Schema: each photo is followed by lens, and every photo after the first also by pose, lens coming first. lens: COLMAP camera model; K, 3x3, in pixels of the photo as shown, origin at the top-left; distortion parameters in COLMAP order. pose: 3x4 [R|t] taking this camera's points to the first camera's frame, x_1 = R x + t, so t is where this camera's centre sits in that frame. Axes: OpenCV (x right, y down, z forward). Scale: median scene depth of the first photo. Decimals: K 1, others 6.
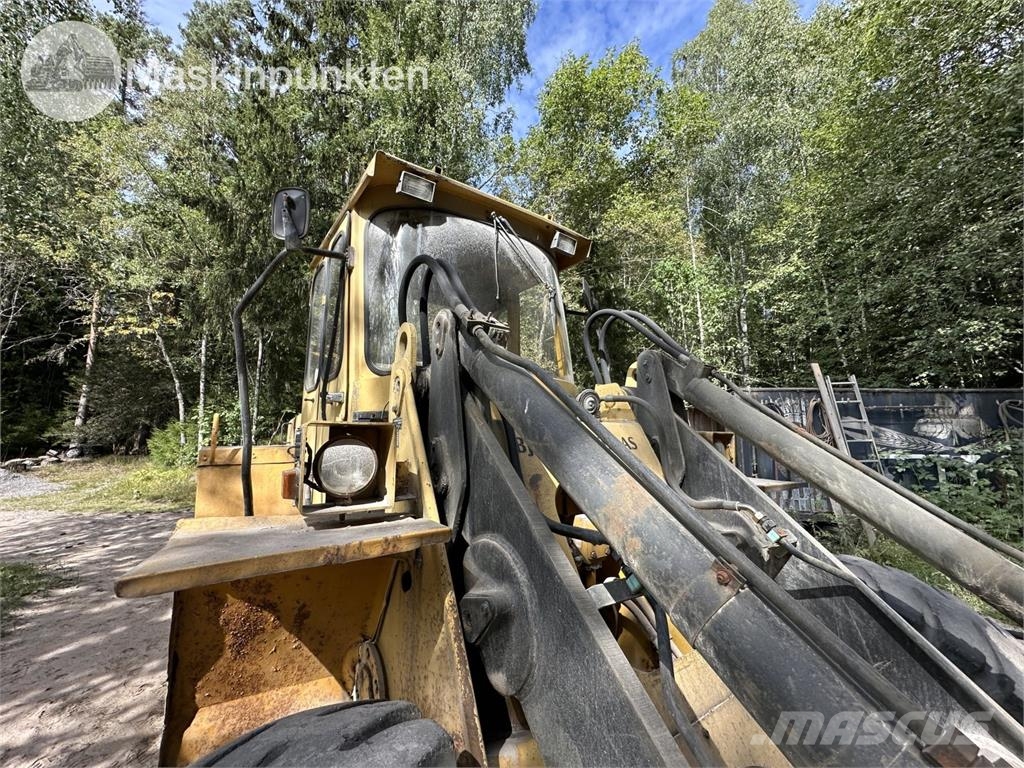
lens RADIAL K [[408.6, 0, 512.0], [0, 408.6, 384.0], [0, 0, 1]] dist [-0.001803, 0.000609]
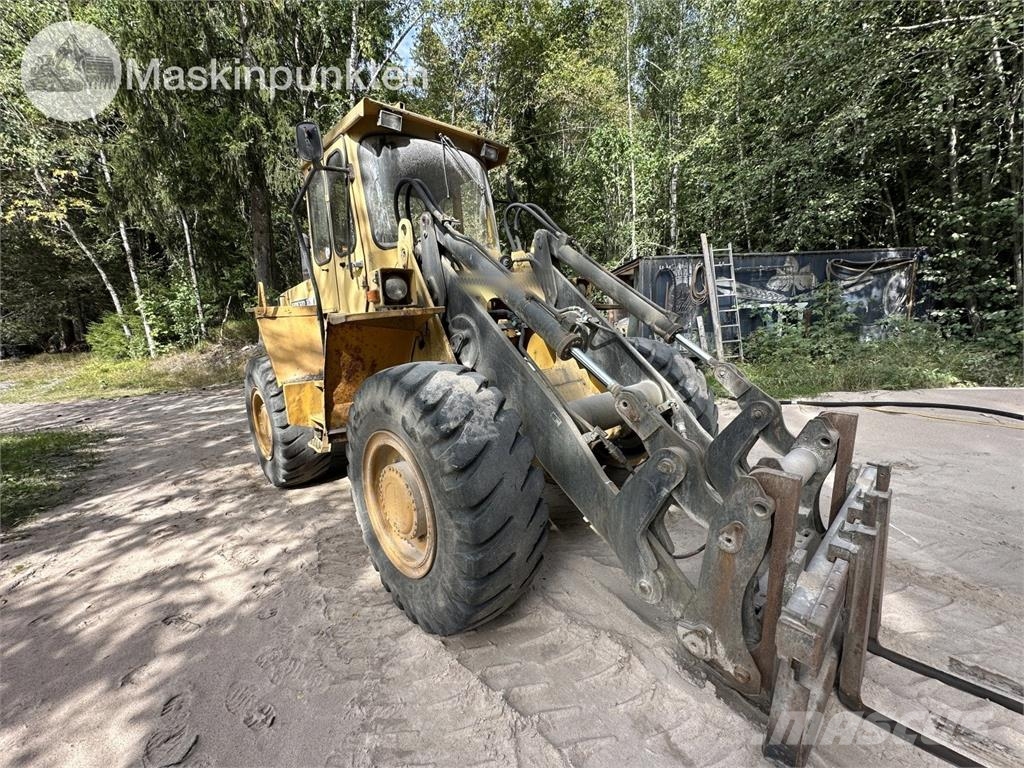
lens RADIAL K [[408.6, 0, 512.0], [0, 408.6, 384.0], [0, 0, 1]] dist [-0.001803, 0.000609]
pose [[0.990087, -0.071774, 0.120735, -0.010301], [0.034640, 0.957805, 0.285323, 0.012974], [-0.136119, -0.278312, 0.950797, -0.230083]]
